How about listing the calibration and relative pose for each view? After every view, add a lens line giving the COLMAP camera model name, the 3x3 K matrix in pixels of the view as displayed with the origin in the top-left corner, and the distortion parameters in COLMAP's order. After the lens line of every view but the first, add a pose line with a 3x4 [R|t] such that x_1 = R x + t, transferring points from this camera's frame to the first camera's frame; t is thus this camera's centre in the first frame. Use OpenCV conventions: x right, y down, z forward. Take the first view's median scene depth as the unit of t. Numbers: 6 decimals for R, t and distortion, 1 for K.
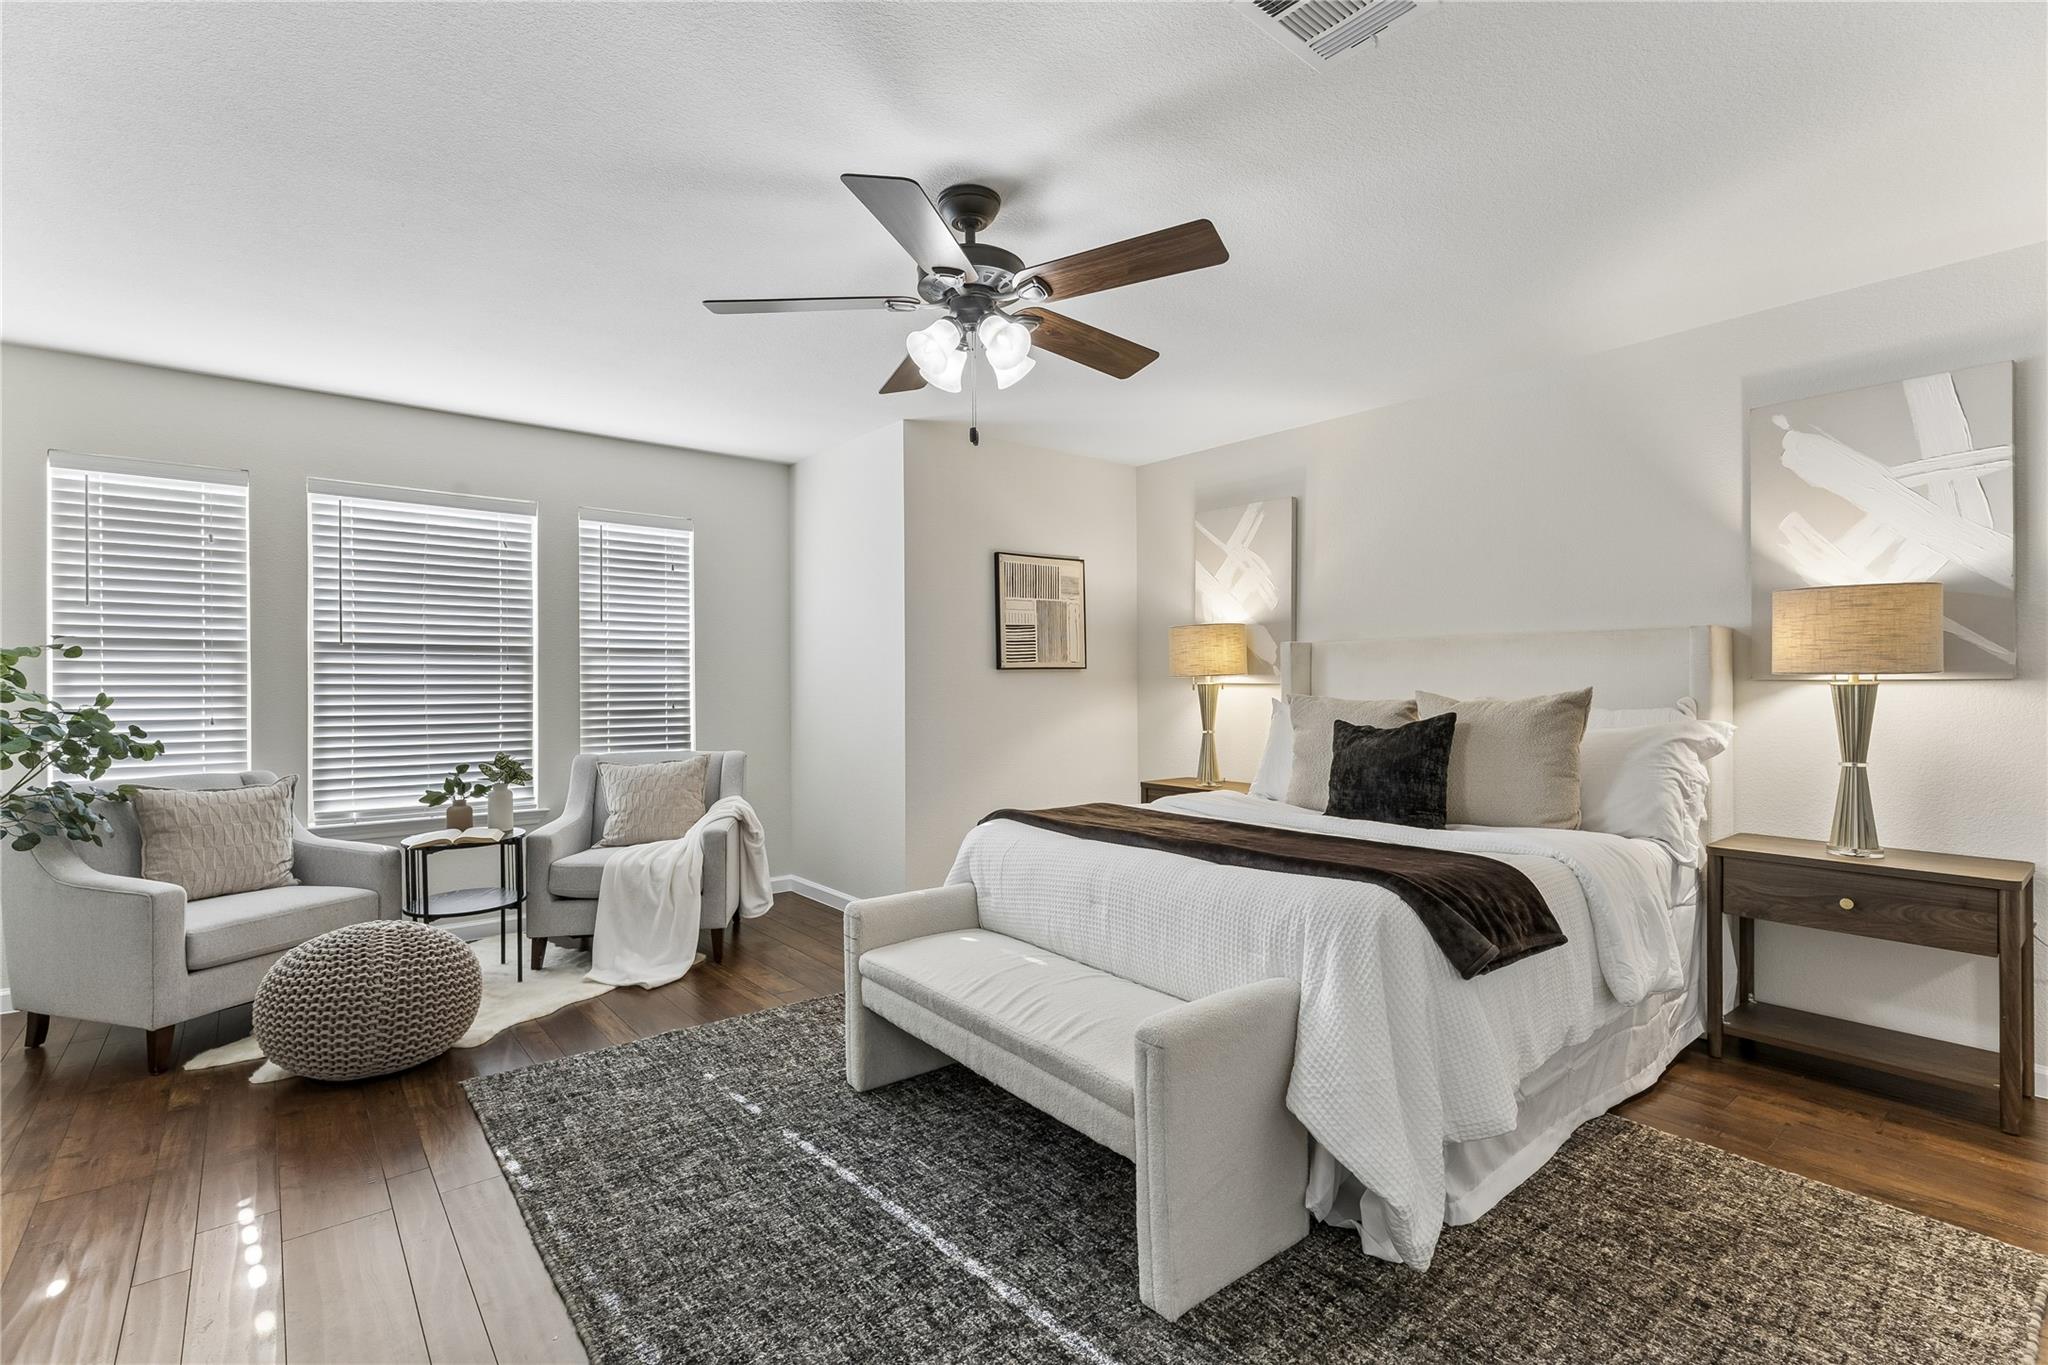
lens RADIAL K [[938.0, 0, 1033.3], [0, 938.0, 677.2], [0, 0, 1]] dist [0.003662, 0.001231]
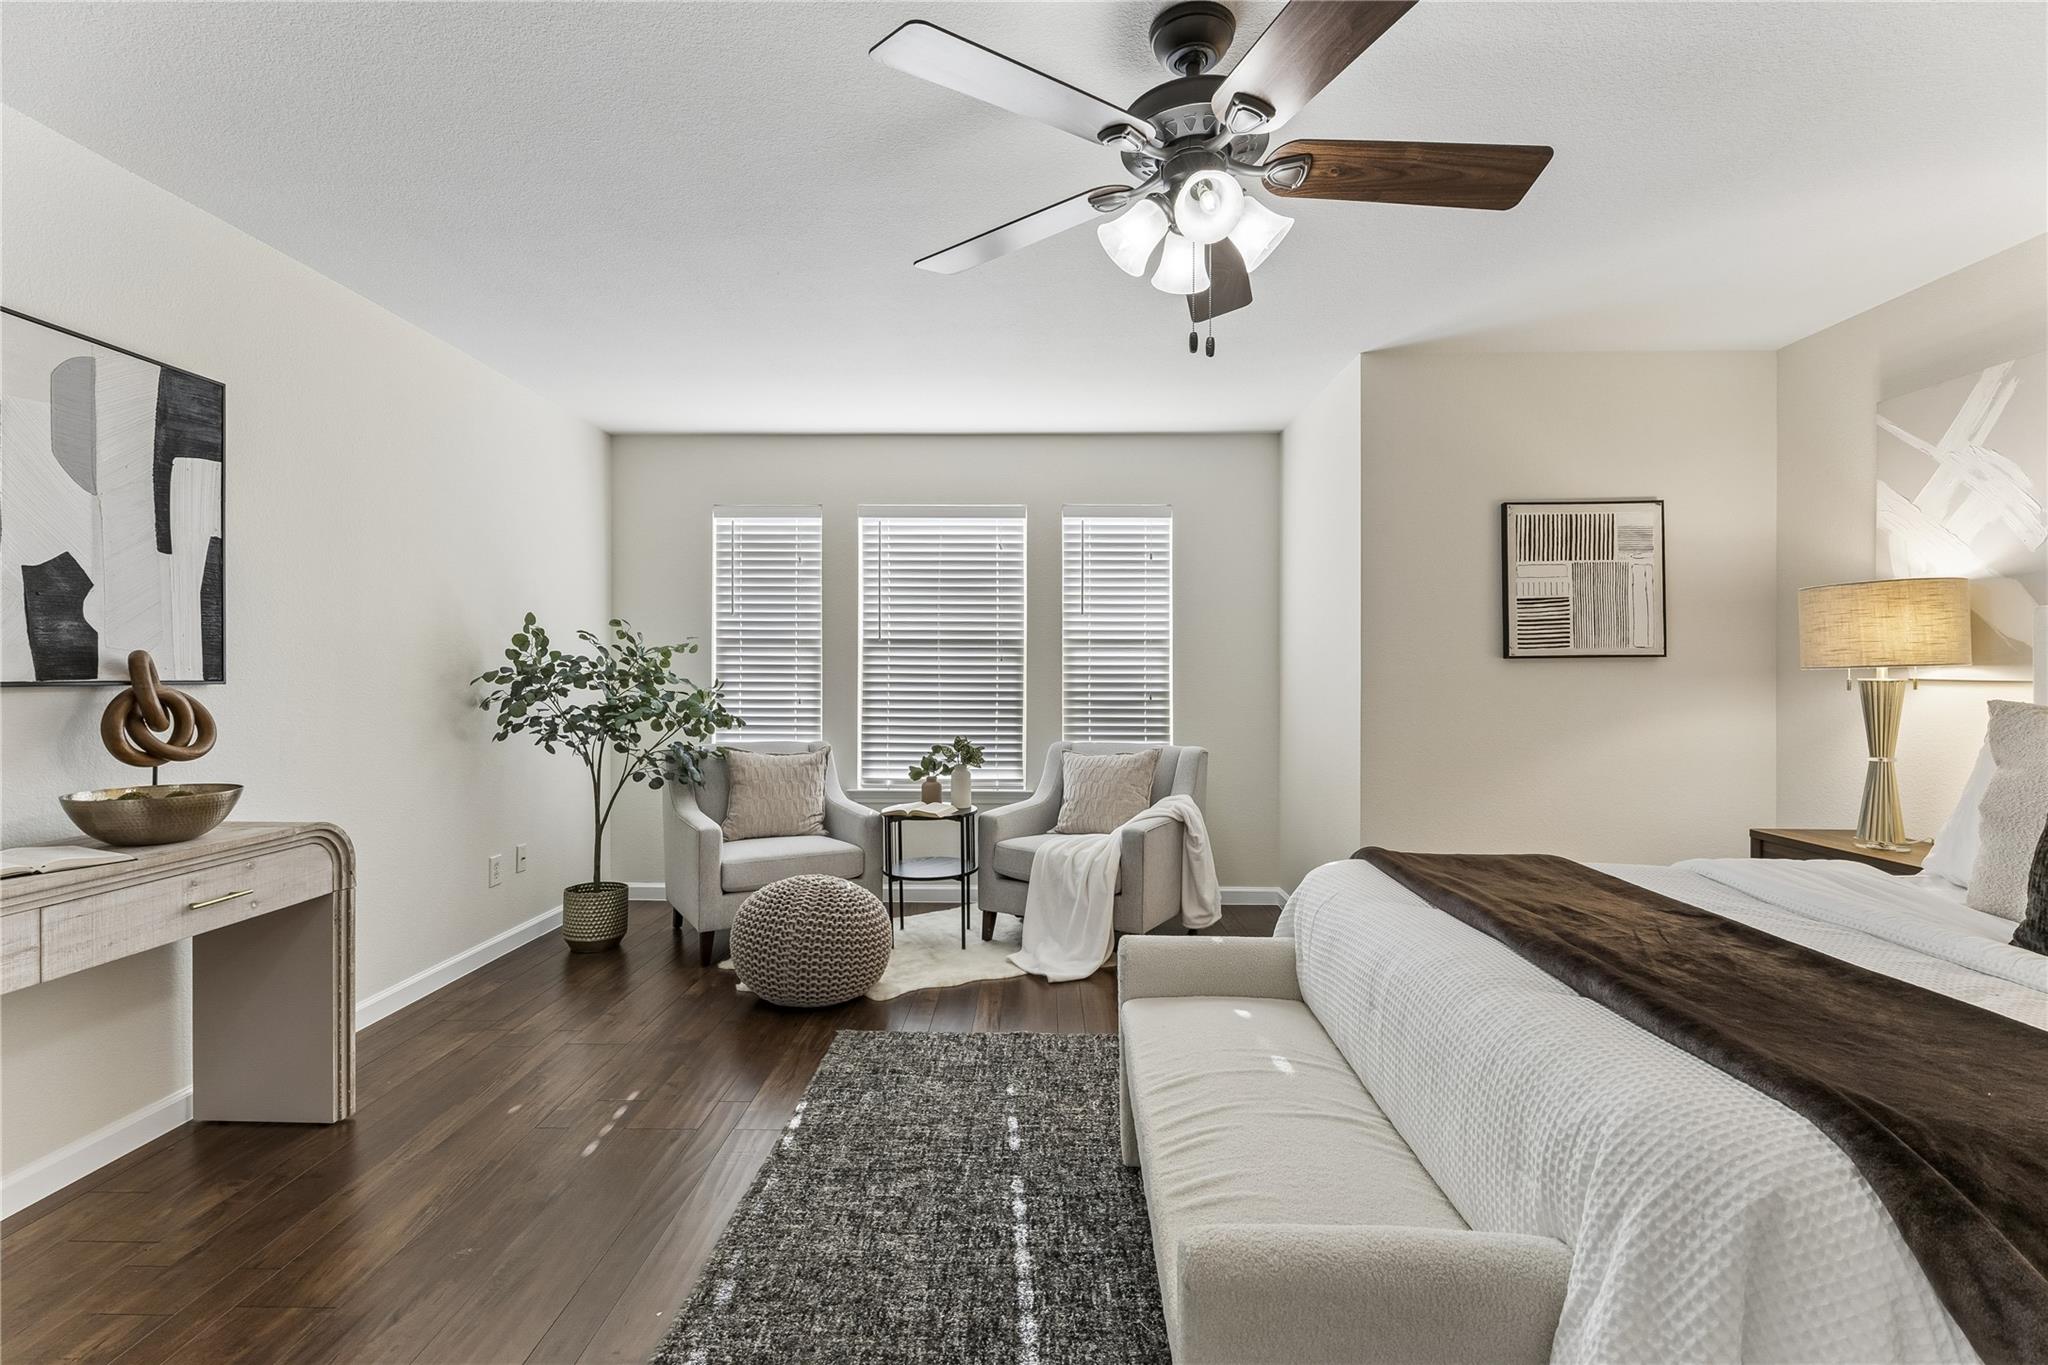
lens RADIAL K [[938.0, 0, 1031.1], [0, 938.0, 672.3], [0, 0, 1]] dist [0.003662, 0.001231]
pose [[0.757032, 0.004570, -0.653361, 0.211023], [-0.001842, 0.999986, 0.004860, 0.000007], [0.653375, -0.002476, 0.757031, 0.225578]]
